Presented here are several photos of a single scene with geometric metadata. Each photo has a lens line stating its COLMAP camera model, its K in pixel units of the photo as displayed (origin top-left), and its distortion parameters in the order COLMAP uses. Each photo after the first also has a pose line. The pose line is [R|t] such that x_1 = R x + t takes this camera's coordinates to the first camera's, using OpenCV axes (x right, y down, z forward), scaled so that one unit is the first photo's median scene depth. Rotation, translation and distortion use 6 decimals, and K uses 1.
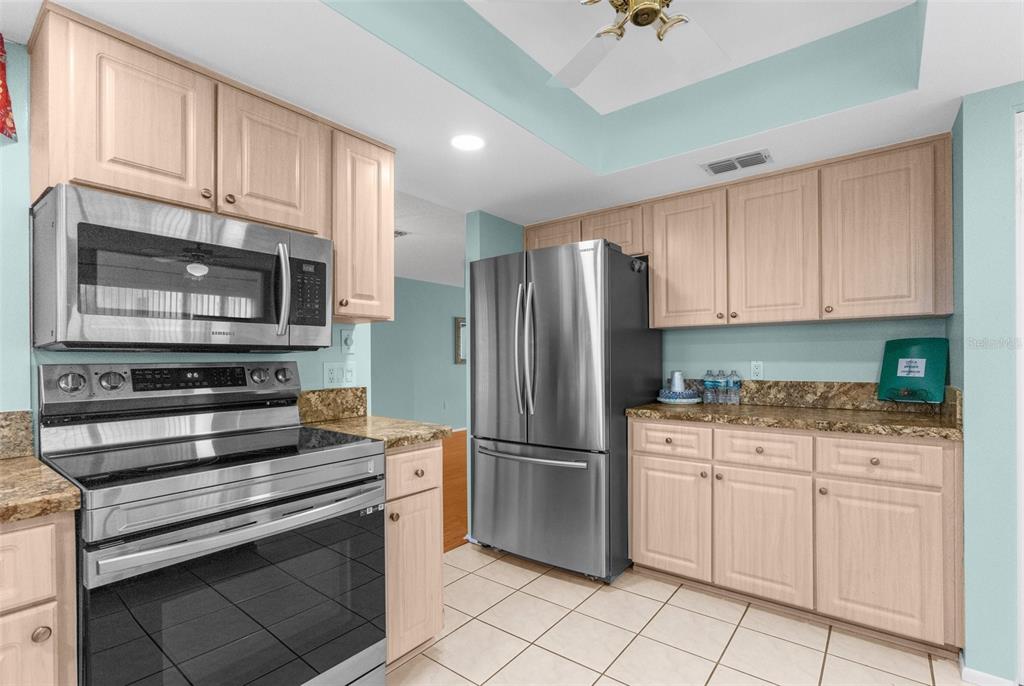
lens RADIAL K [[477.0, 0, 512.2], [0, 477.0, 356.5], [0, 0, 1]] dist [0.001023, 0.000184]
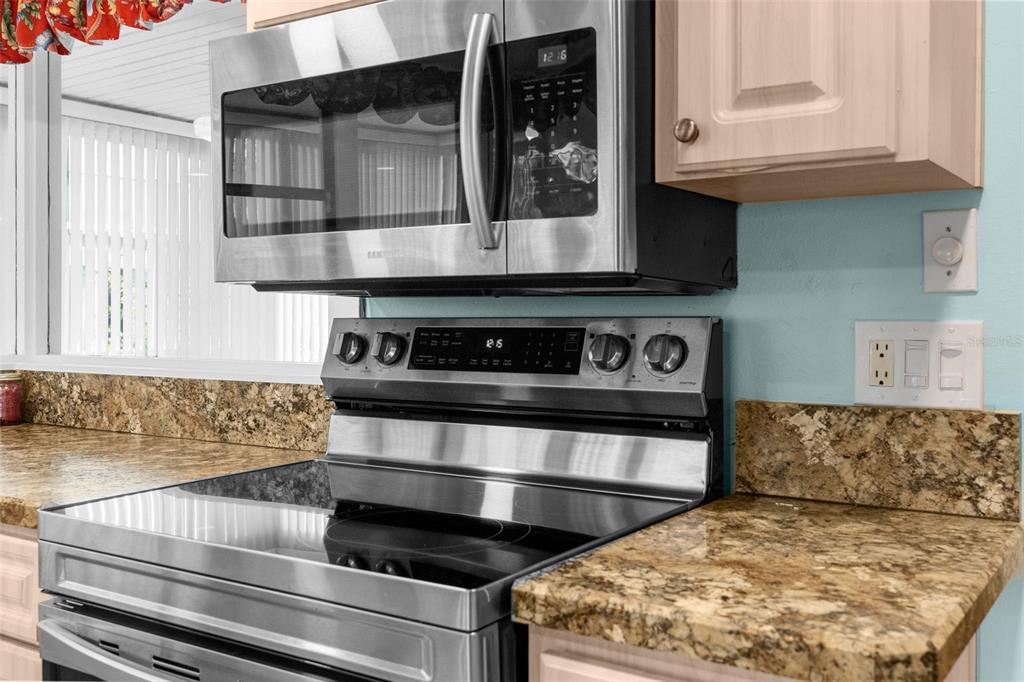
lens RADIAL K [[1013.2, 0, 512.7], [0, 1013.2, 317.3], [0, 0, 1]] dist [-0.003959, -0.000401]
pose [[0.077880, 0.011697, -0.996894, 0.288378], [0.005481, 0.999911, 0.012161, 0.000575], [0.996948, -0.006411, 0.077809, 0.797866]]
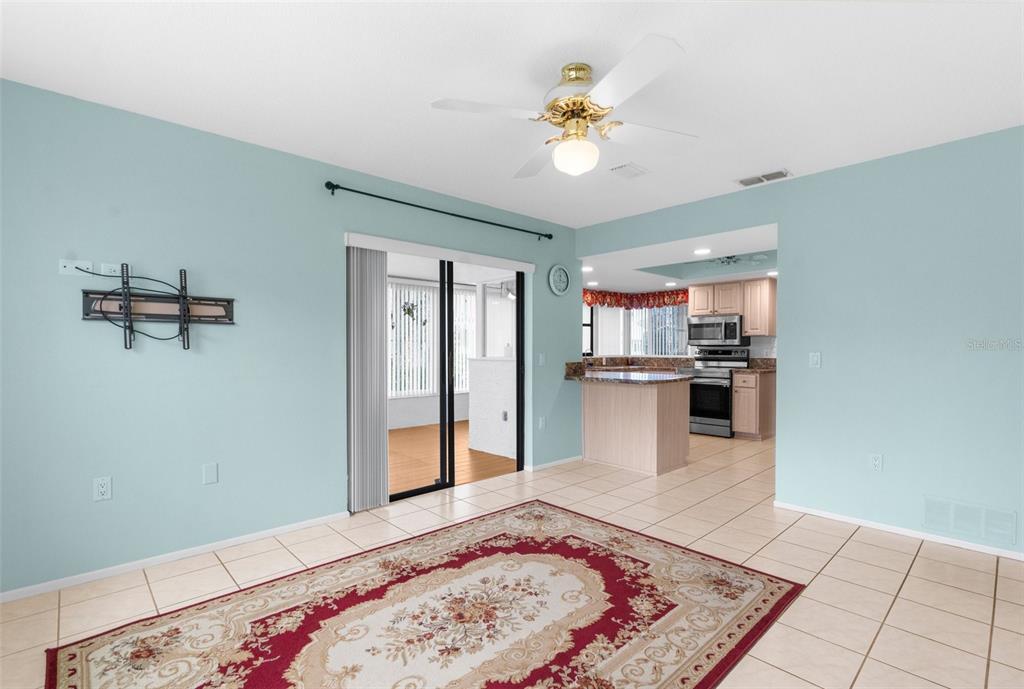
lens RADIAL K [[475.6, 0, 512.0], [0, 475.6, 344.5], [0, 0, 1]] dist [-0.000610, -0.000039]
pose [[-0.154122, 0.001629, -0.988050, 3.135312], [0.008238, 0.999966, 0.000363, -0.036235], [0.988017, -0.008084, -0.154130, -0.125243]]
